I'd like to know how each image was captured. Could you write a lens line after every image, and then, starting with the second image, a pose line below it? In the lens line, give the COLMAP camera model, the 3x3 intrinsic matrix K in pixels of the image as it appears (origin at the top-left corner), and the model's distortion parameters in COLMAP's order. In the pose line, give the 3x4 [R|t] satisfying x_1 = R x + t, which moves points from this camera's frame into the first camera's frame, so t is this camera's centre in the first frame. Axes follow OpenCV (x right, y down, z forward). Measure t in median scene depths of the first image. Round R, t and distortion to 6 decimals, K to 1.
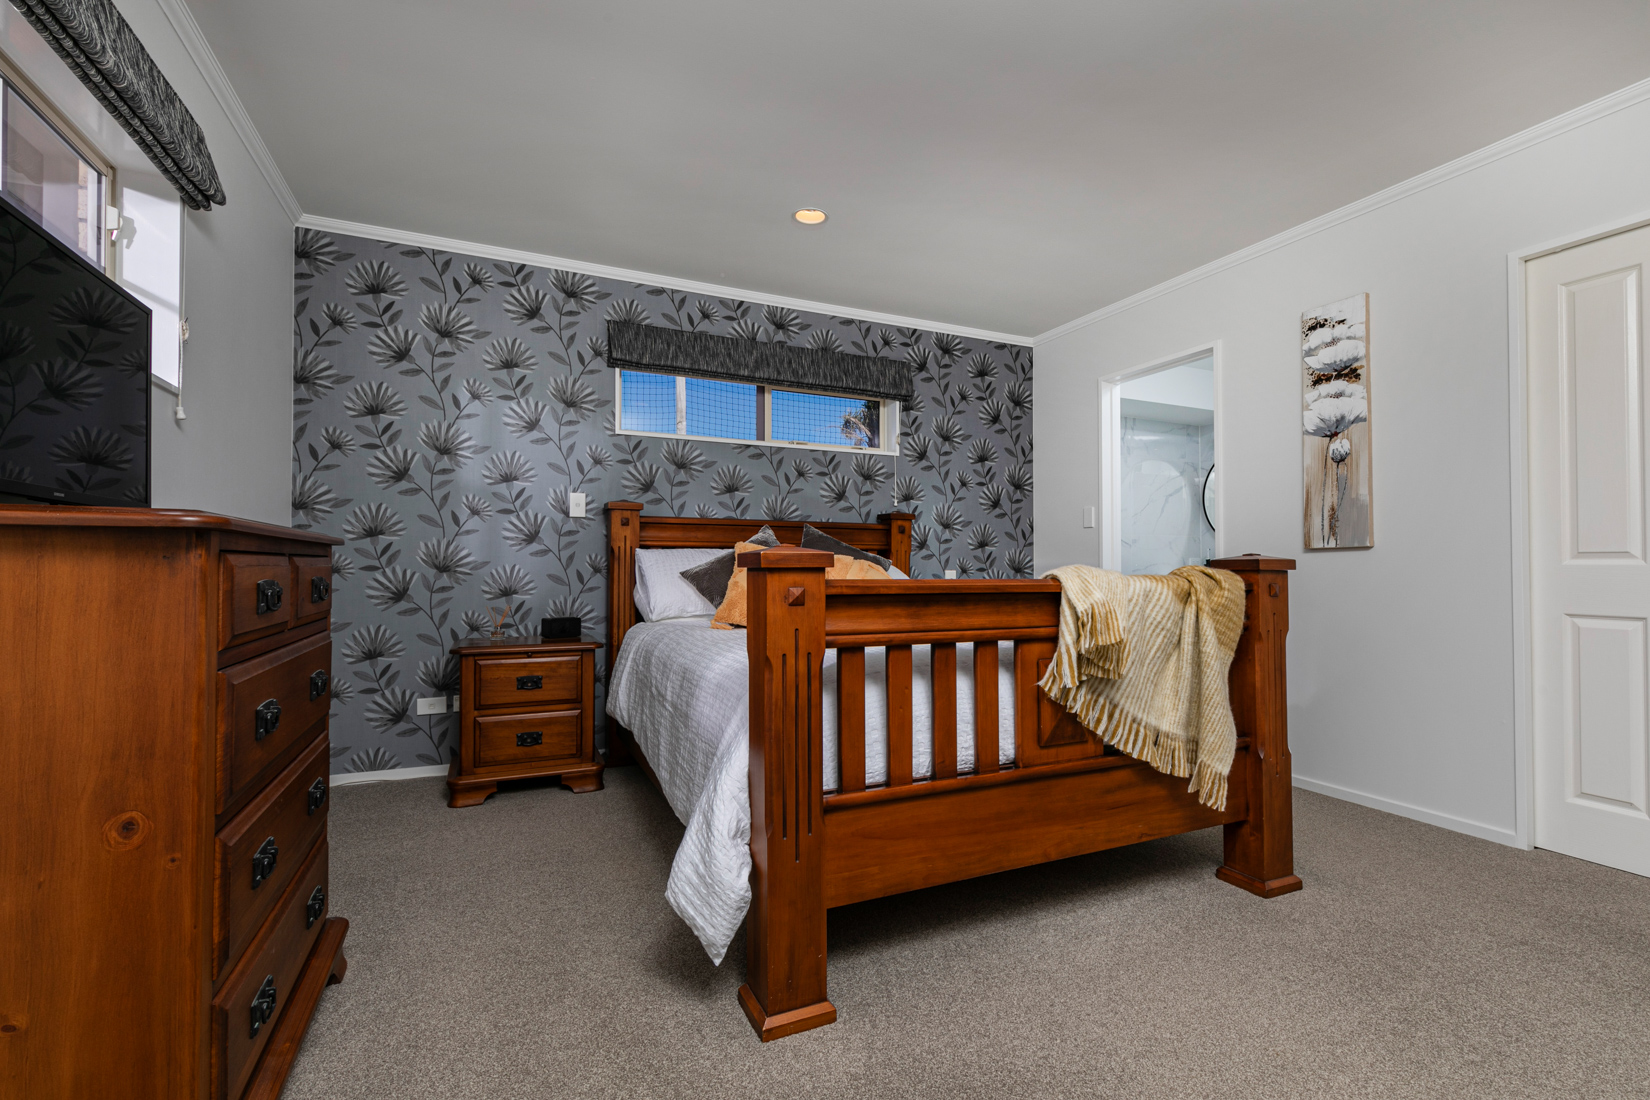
lens RADIAL K [[745.5, 0, 866.2], [0, 745.5, 528.4], [0, 0, 1]] dist [0.000597, -0.001496]
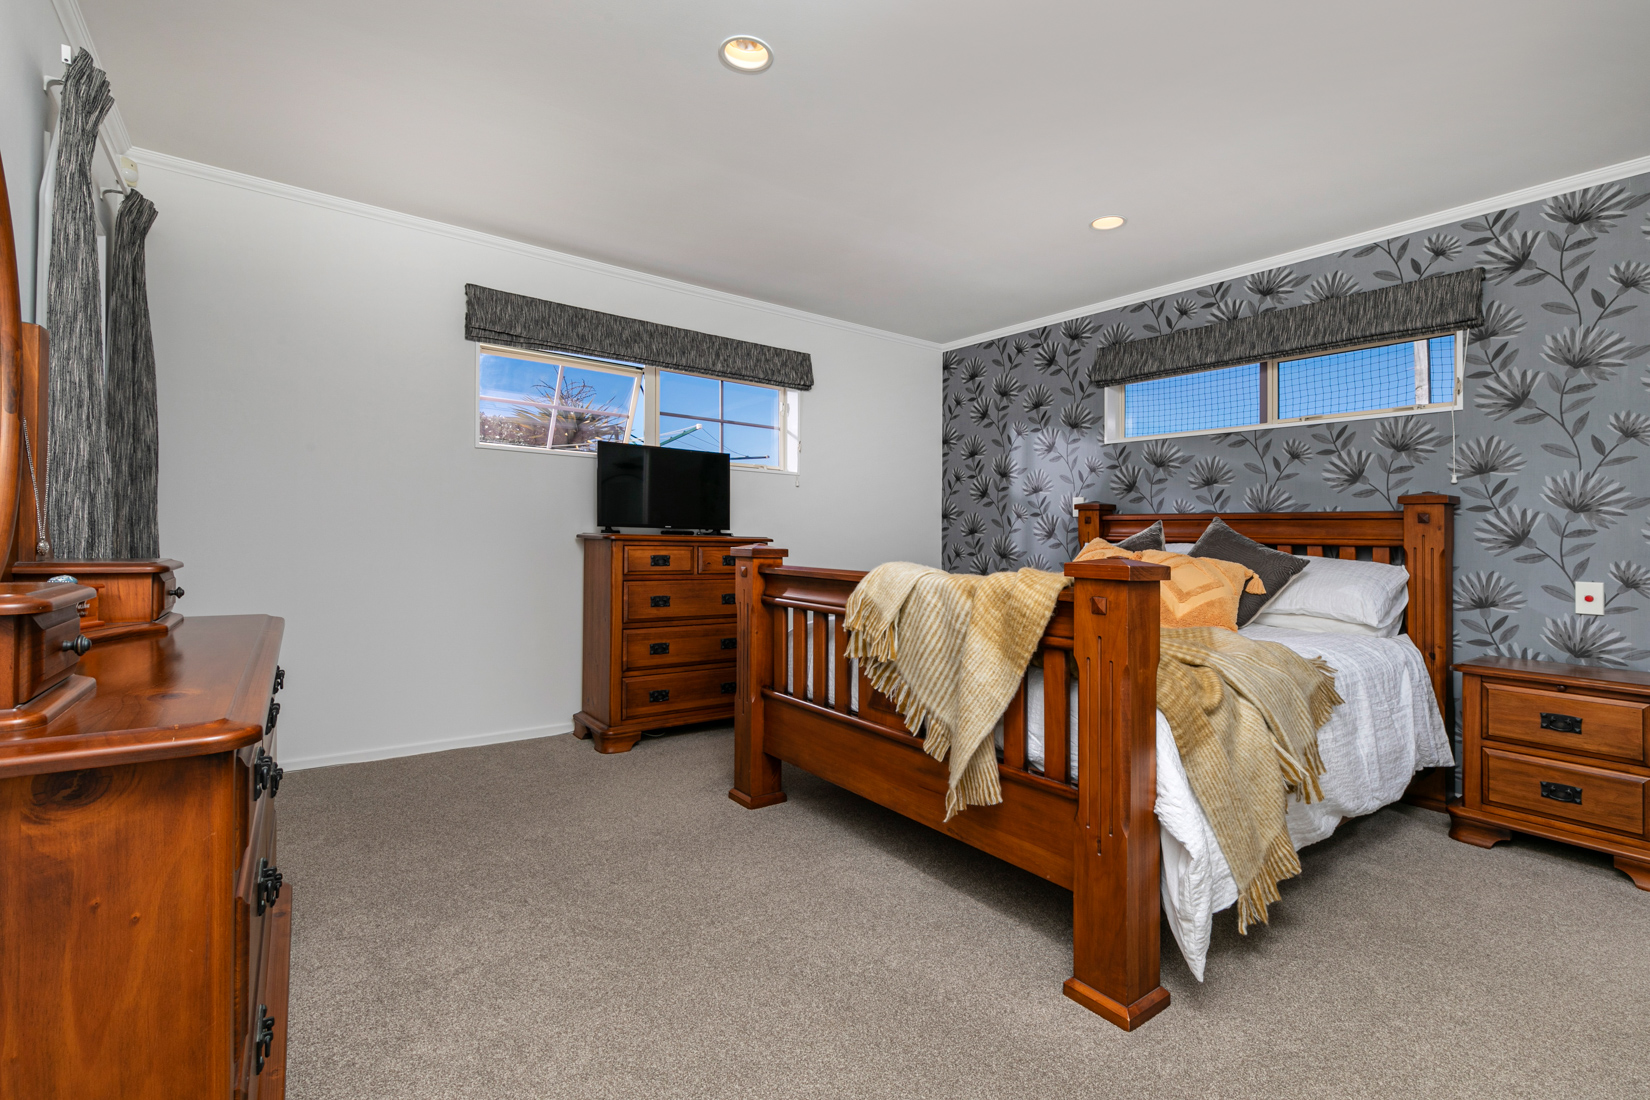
lens RADIAL K [[745.5, 0, 828.1], [0, 745.5, 546.6], [0, 0, 1]] dist [0.000597, -0.001496]
pose [[0.188973, 0.003670, -0.981975, 0.675567], [0.012610, 0.999902, 0.006163, 0.019226], [0.981901, -0.013547, 0.188908, 0.326906]]
